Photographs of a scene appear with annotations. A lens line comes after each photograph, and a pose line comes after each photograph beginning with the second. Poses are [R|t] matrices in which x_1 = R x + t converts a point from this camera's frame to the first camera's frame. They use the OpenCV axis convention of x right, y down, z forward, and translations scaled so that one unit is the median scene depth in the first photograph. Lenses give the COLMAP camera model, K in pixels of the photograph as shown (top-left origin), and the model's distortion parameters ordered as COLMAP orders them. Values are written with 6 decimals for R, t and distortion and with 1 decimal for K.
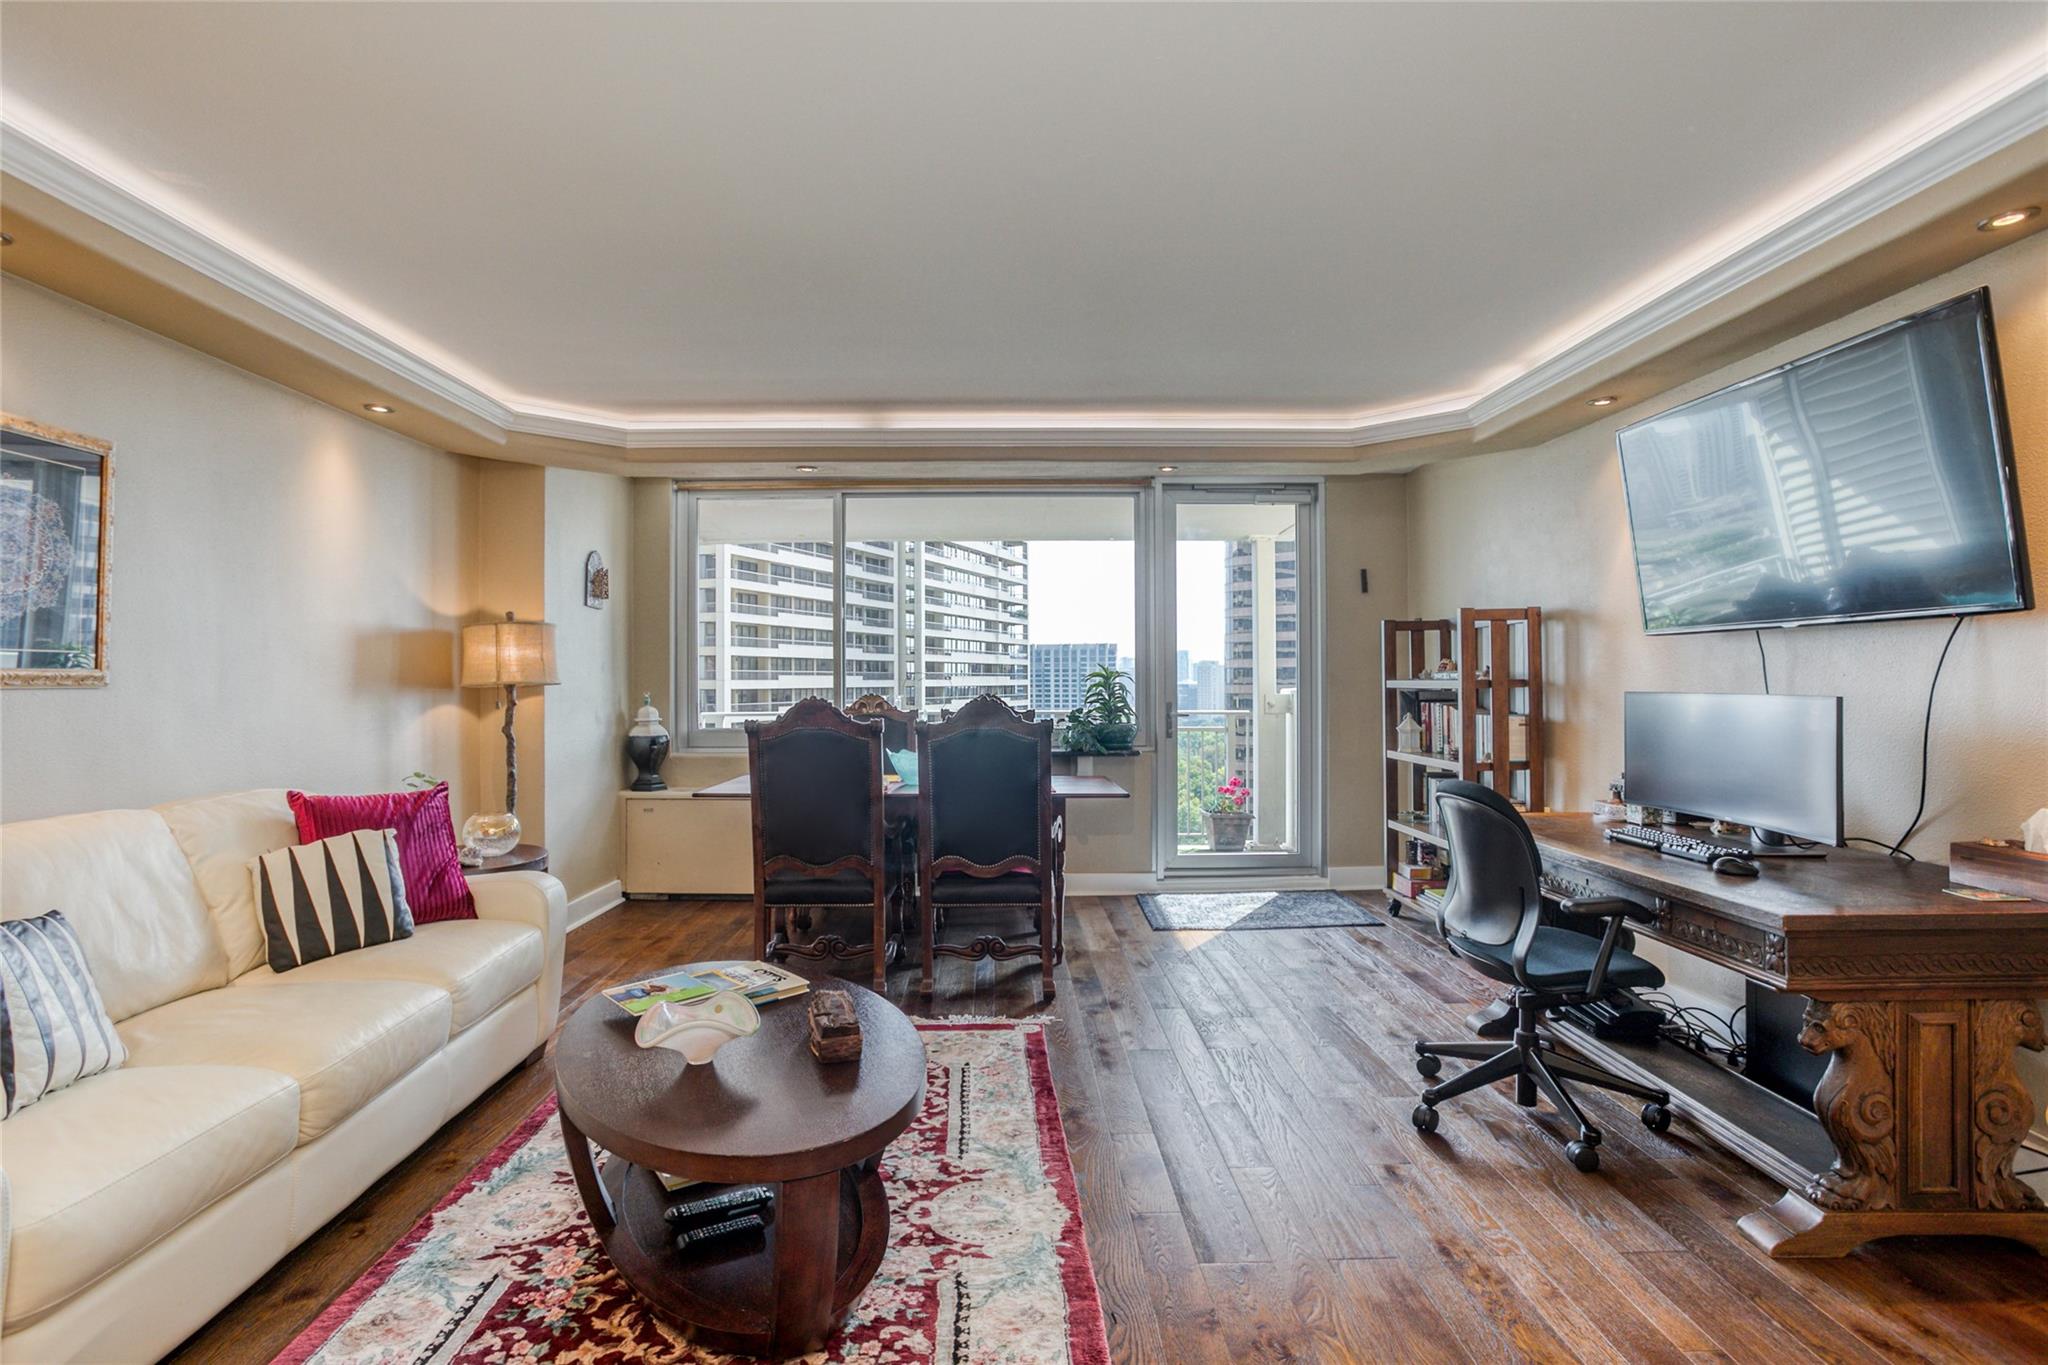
lens RADIAL K [[981.3, 0, 981.2], [0, 981.3, 685.1], [0, 0, 1]] dist [-0.061402, 0.031814]
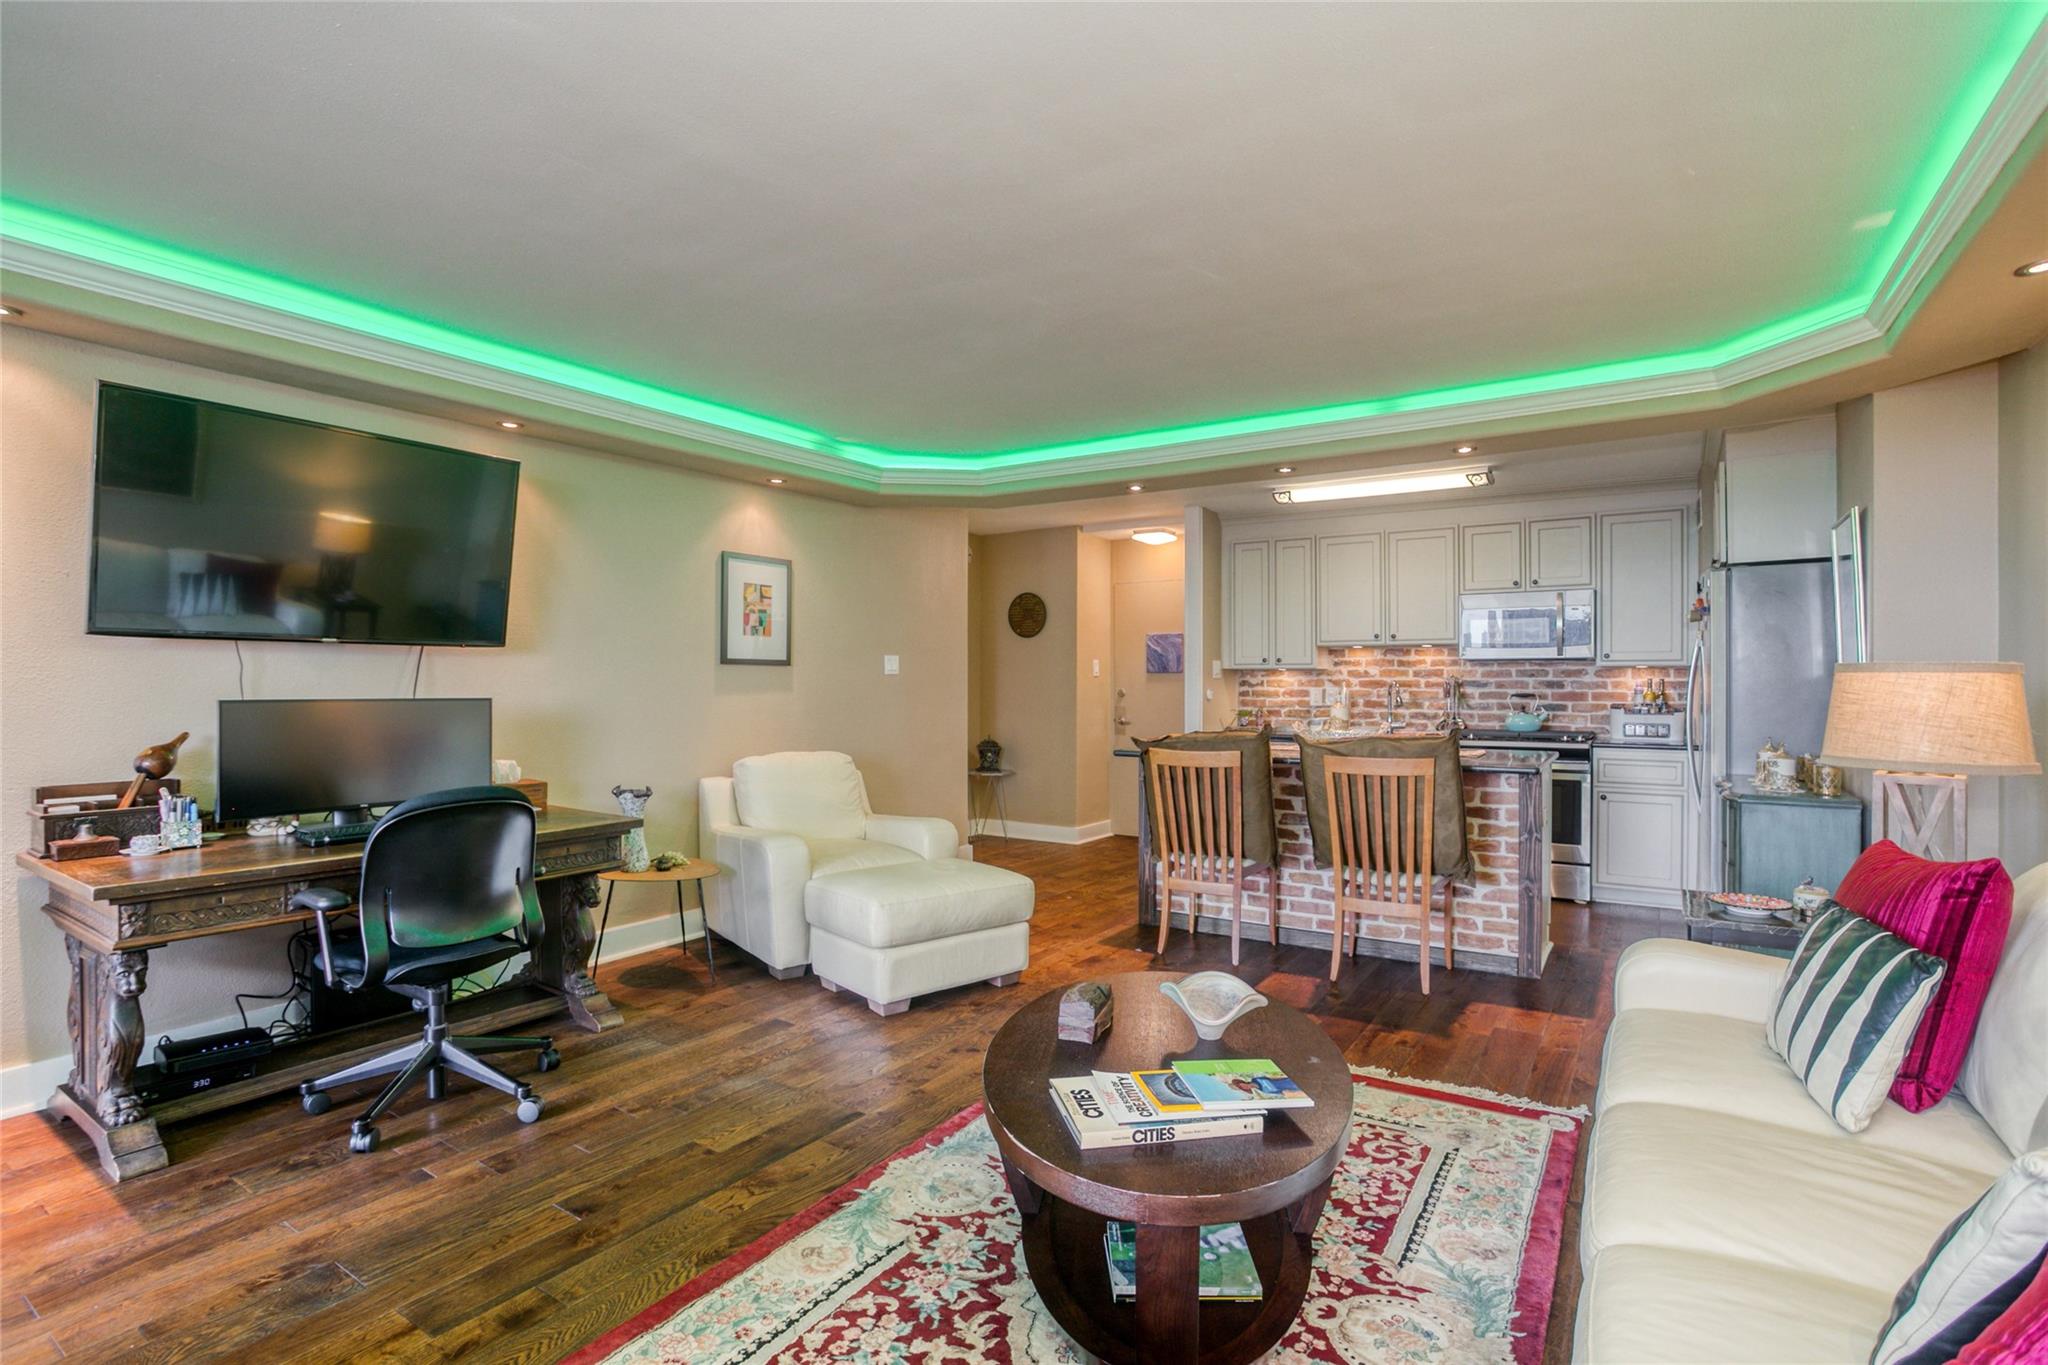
lens RADIAL K [[988.0, 0, 1018.6], [0, 988.0, 677.0], [0, 0, 1]] dist [-0.080519, 0.047548]
pose [[-0.839148, 0.006464, 0.543865, -0.521903], [0.005412, 0.999979, -0.003534, -0.011031], [-0.543876, -0.000023, -0.839166, 1.500064]]
